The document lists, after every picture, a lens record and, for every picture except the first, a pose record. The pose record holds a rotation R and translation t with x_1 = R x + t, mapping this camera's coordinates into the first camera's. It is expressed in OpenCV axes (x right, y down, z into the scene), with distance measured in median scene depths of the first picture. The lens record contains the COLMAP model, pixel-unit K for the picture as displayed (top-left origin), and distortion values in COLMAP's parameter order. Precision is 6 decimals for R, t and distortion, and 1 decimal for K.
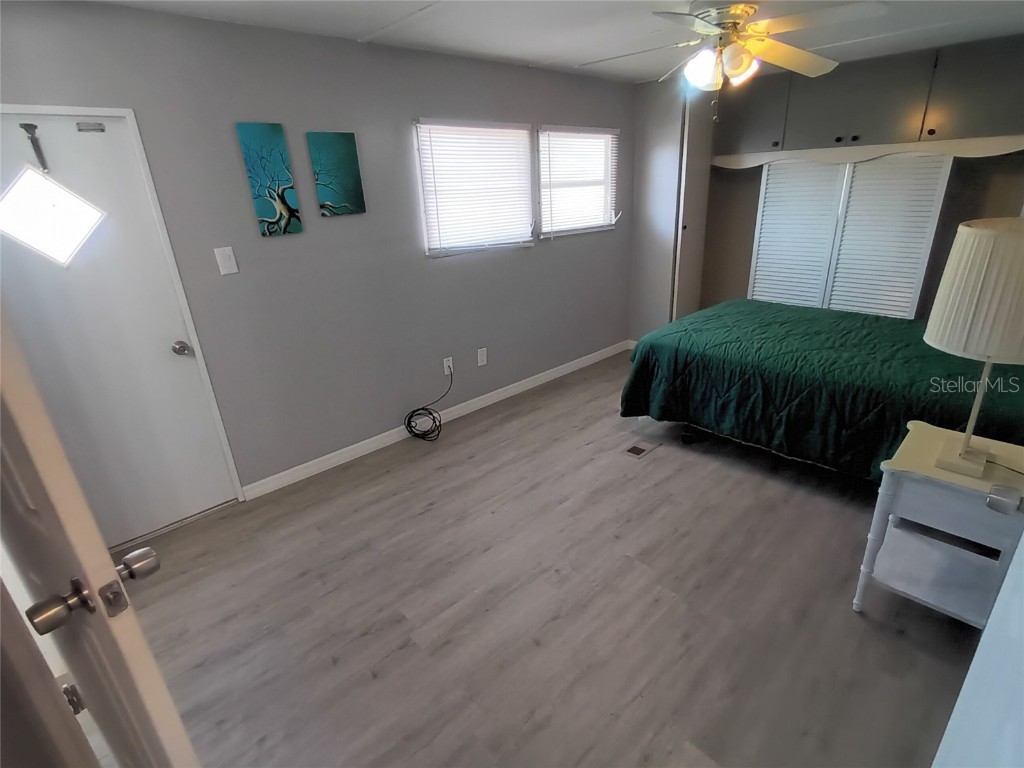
lens RADIAL K [[518.3, 0, 511.8], [0, 518.3, 398.5], [0, 0, 1]] dist [-0.056884, 0.040892]
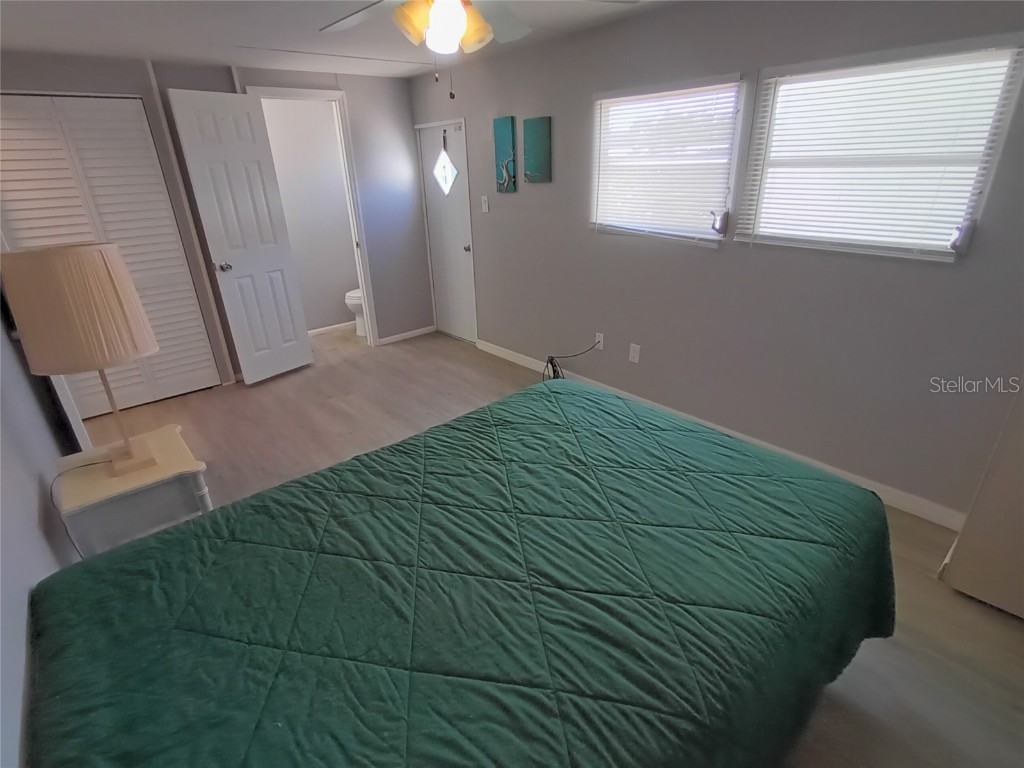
lens RADIAL K [[518.3, 0, 511.8], [0, 518.3, 398.5], [0, 0, 1]] dist [-0.056884, 0.040892]
pose [[-0.045681, 0.459075, -0.887222, 1.110071], [-0.347490, 0.825381, 0.444968, -0.479445], [0.936570, 0.328628, 0.121820, 0.995652]]
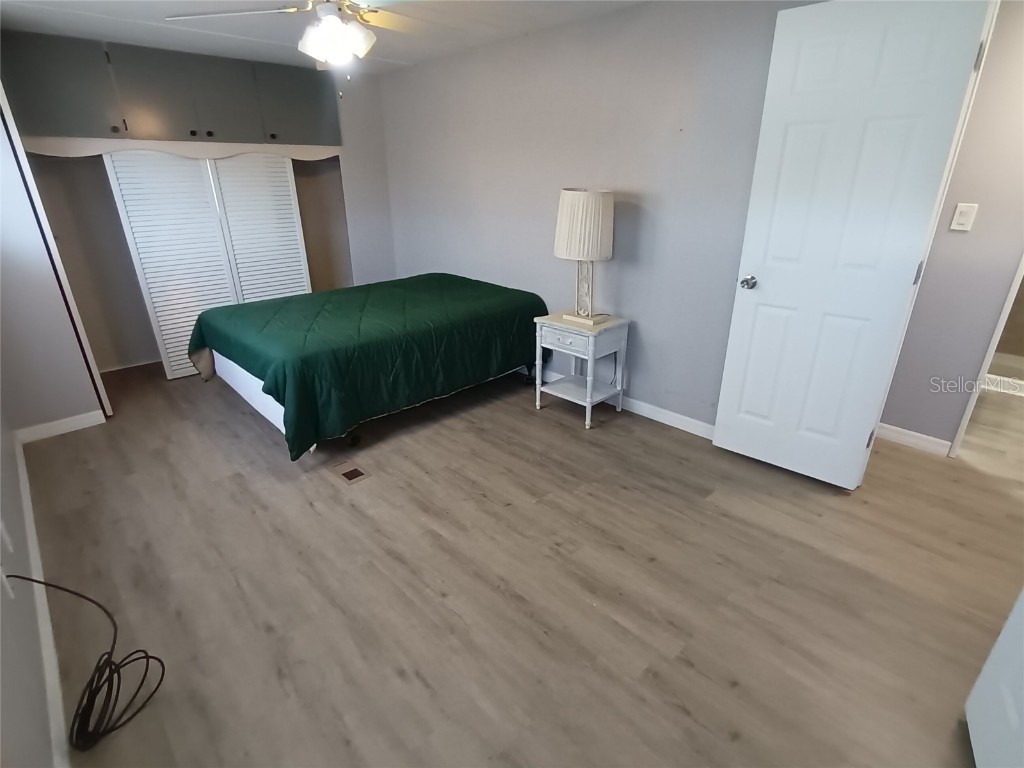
lens RADIAL K [[518.3, 0, 511.8], [0, 518.3, 398.5], [0, 0, 1]] dist [-0.056884, 0.040892]
pose [[-0.013438, -0.344015, 0.938868, -0.611733], [0.381688, 0.866088, 0.322810, -0.215072], [-0.924193, 0.362693, 0.119668, 0.707989]]
